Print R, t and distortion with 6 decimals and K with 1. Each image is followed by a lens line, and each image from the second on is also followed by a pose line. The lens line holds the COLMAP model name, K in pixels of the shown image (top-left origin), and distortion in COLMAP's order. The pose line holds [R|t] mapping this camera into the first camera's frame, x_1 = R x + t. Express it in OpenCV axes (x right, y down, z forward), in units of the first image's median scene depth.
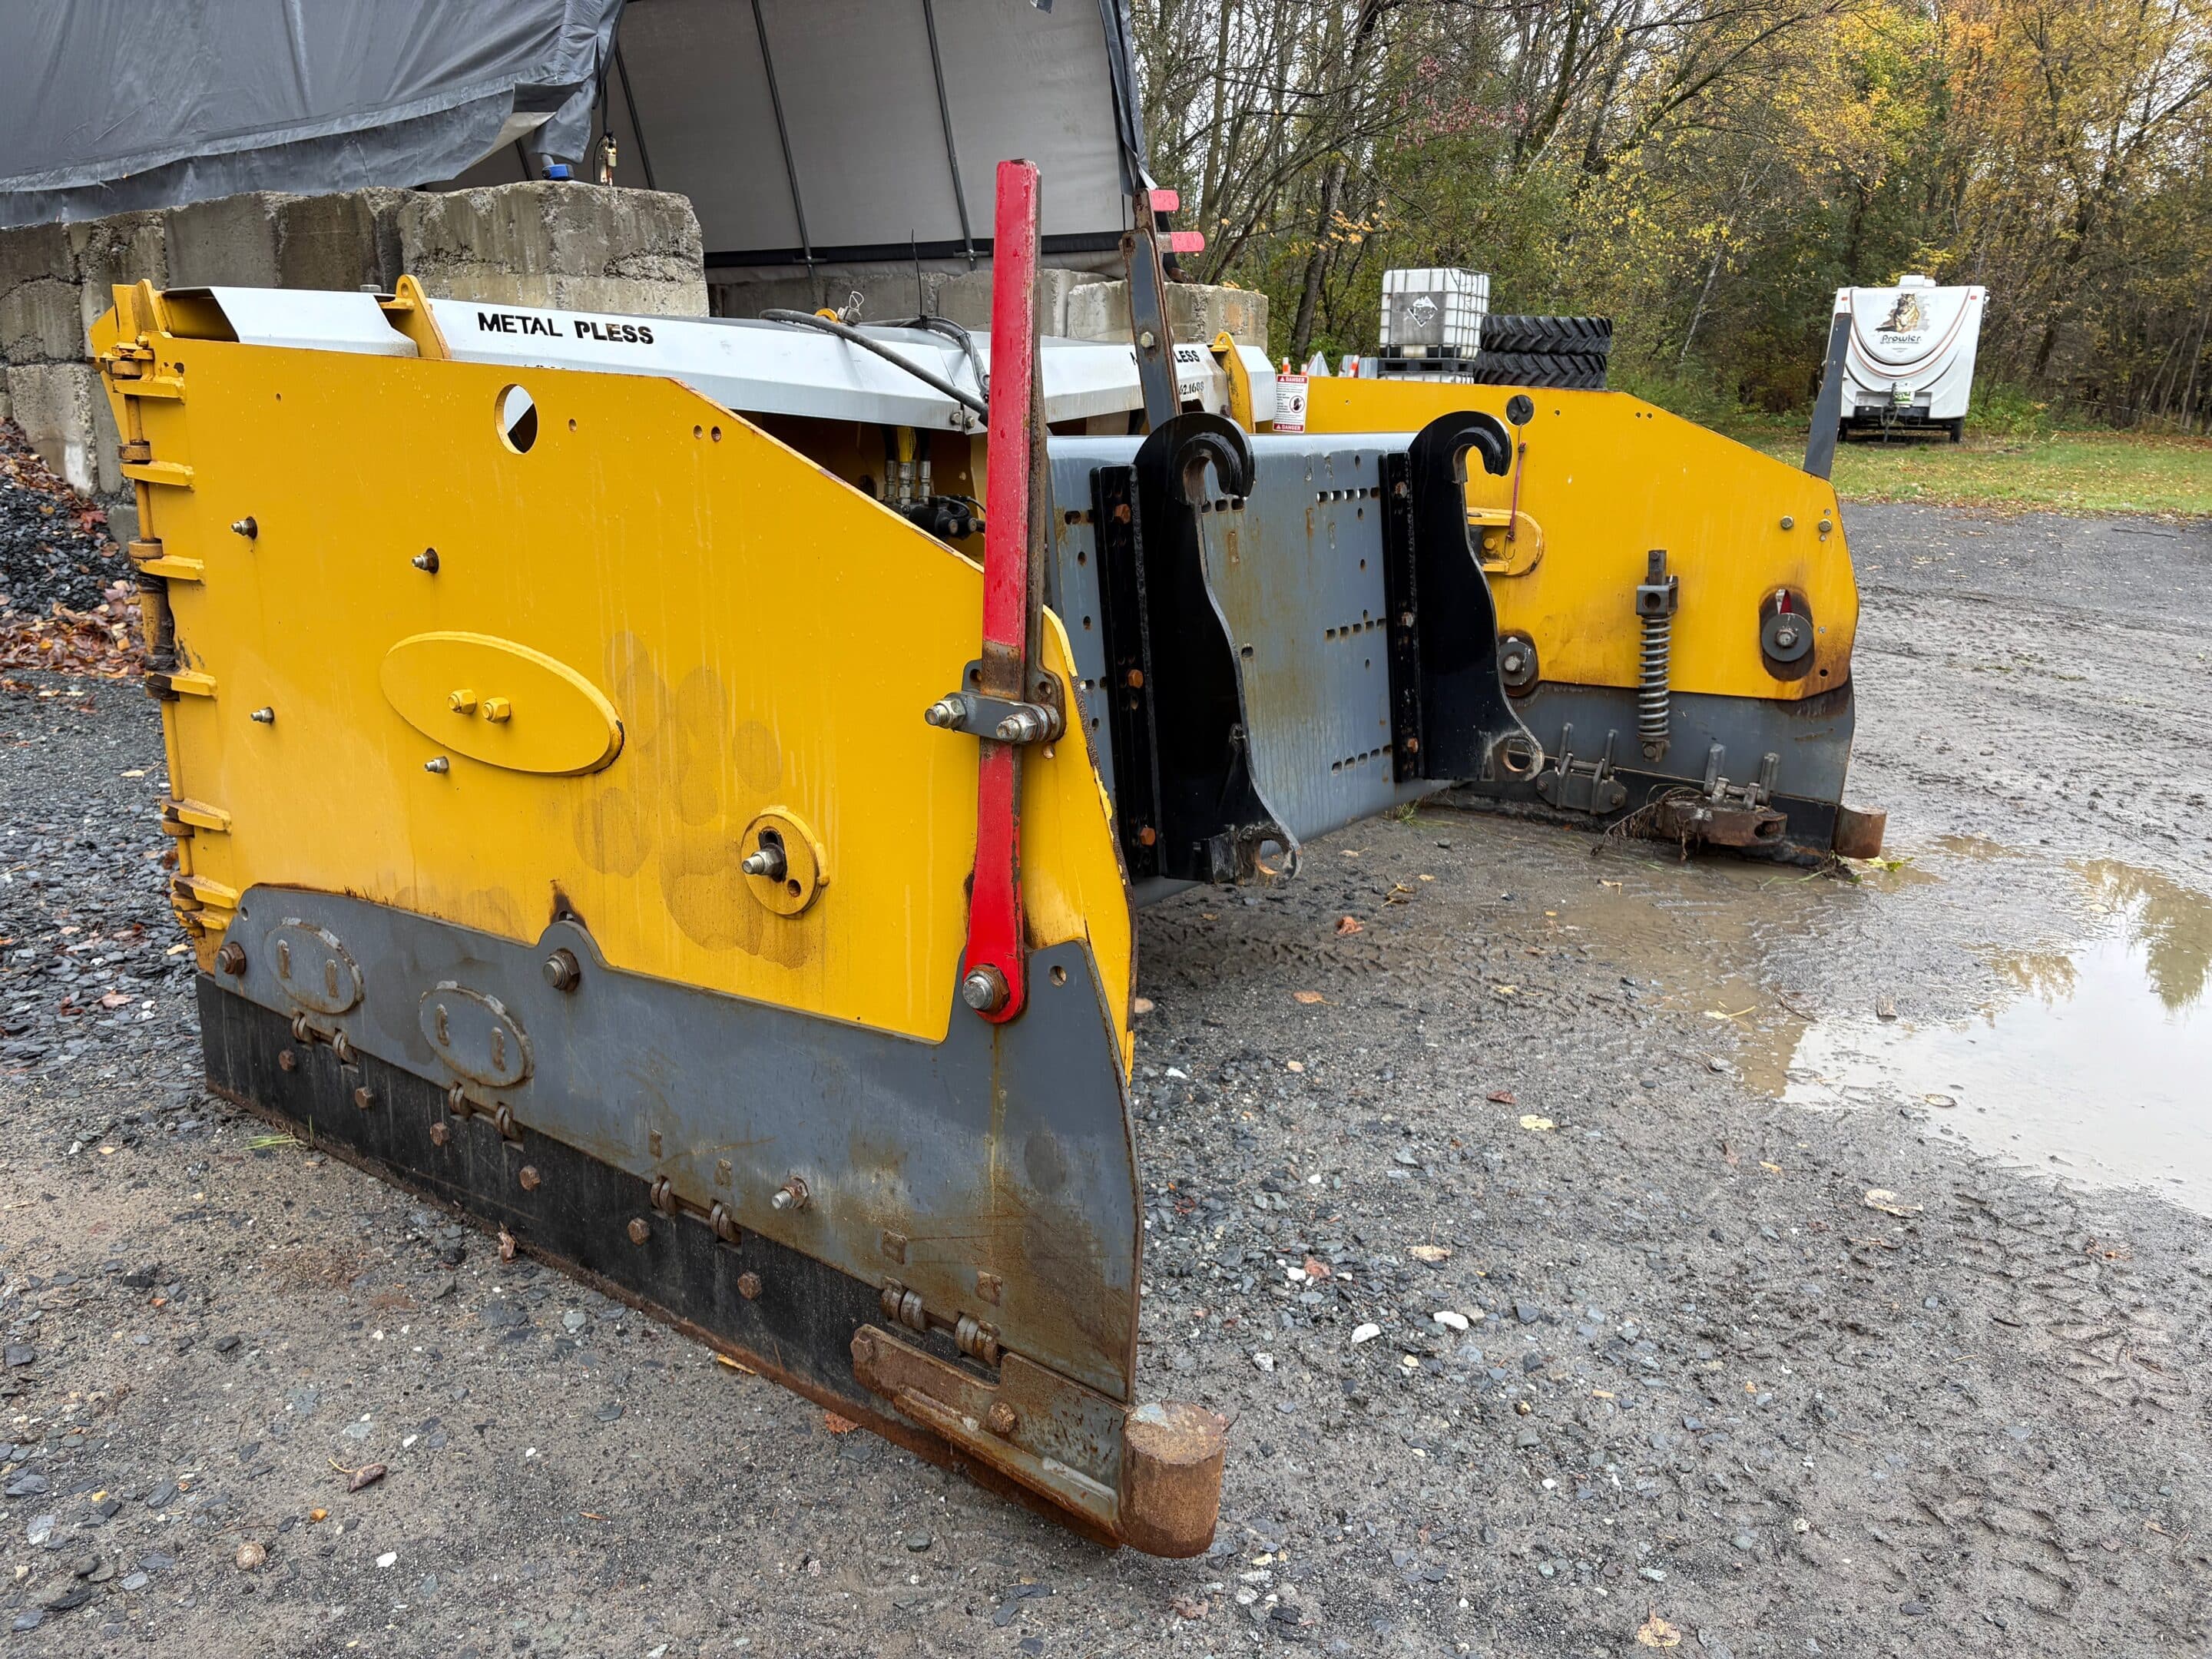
lens RADIAL K [[1665.4, 0, 1064.7], [0, 1665.4, 846.3], [0, 0, 1]] dist [0.023463, -0.006511]
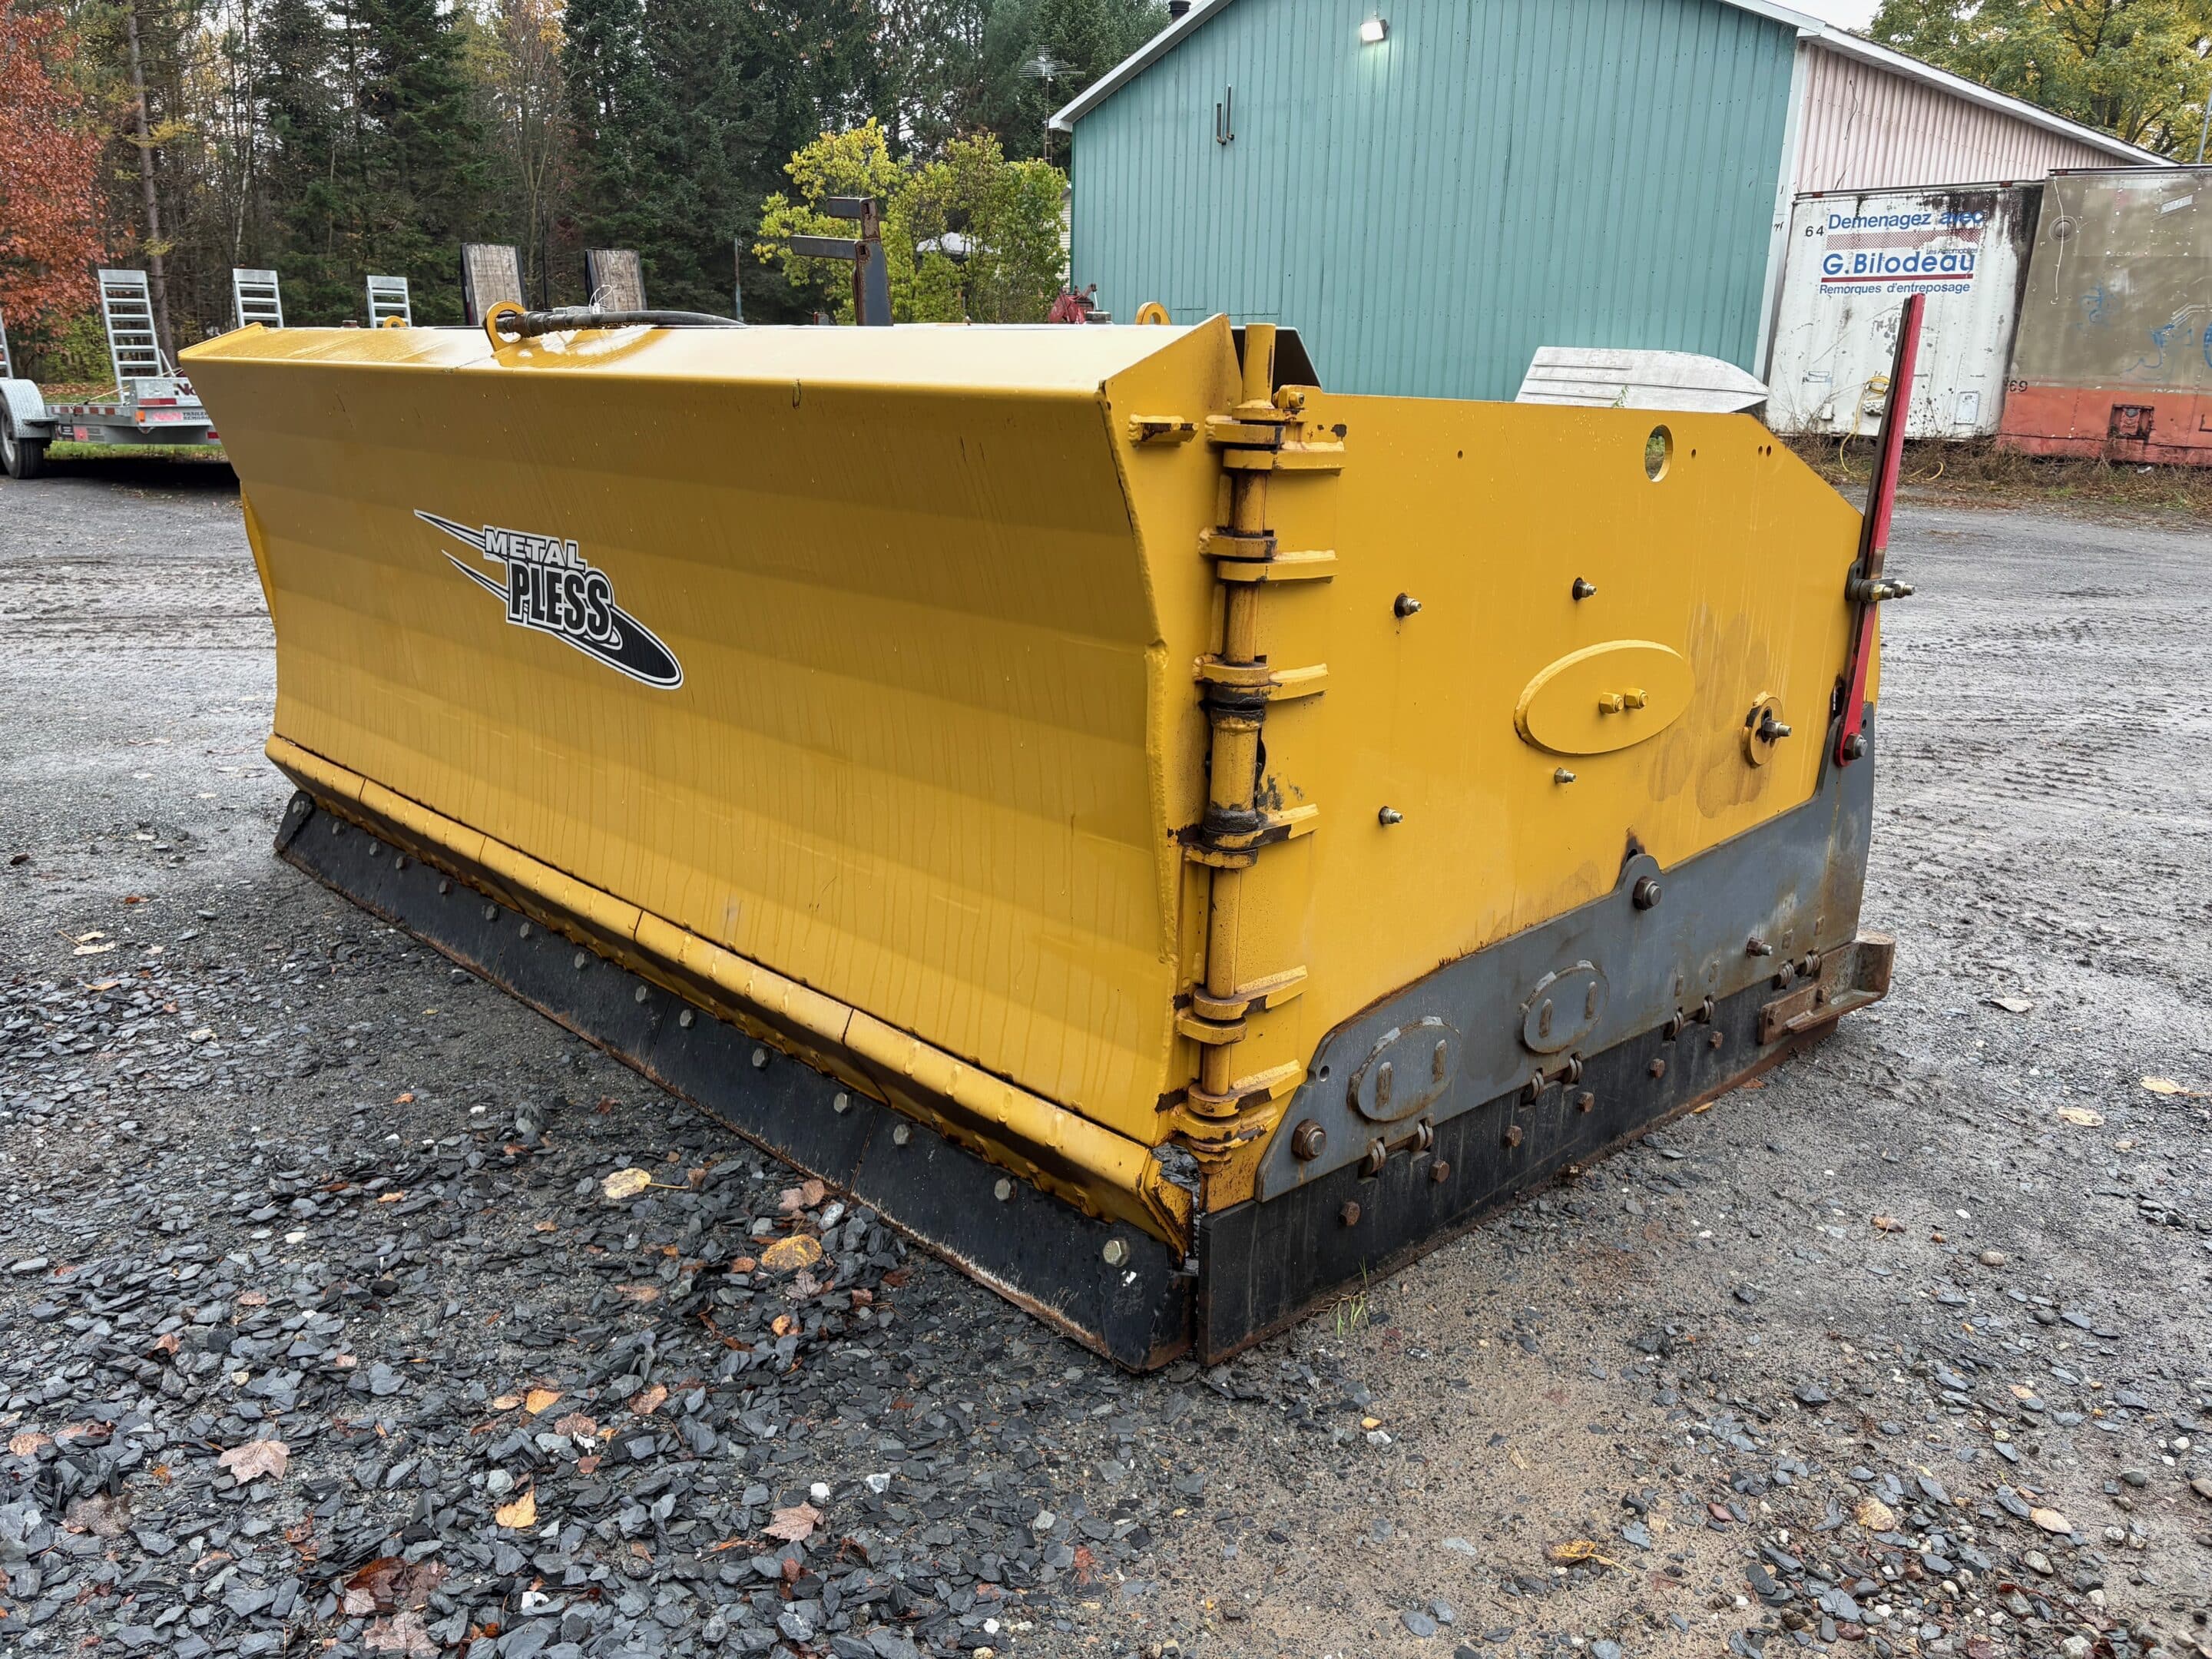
lens RADIAL K [[1787.3, 0, 1106.0], [0, 1787.3, 829.5], [0, 0, 1]] dist [-0.006658, -0.010299]
pose [[0.175187, -0.270546, 0.946633, -1.591631], [0.252735, 0.941640, 0.222347, -0.361432], [-0.951543, 0.200295, 0.233340, 1.050936]]
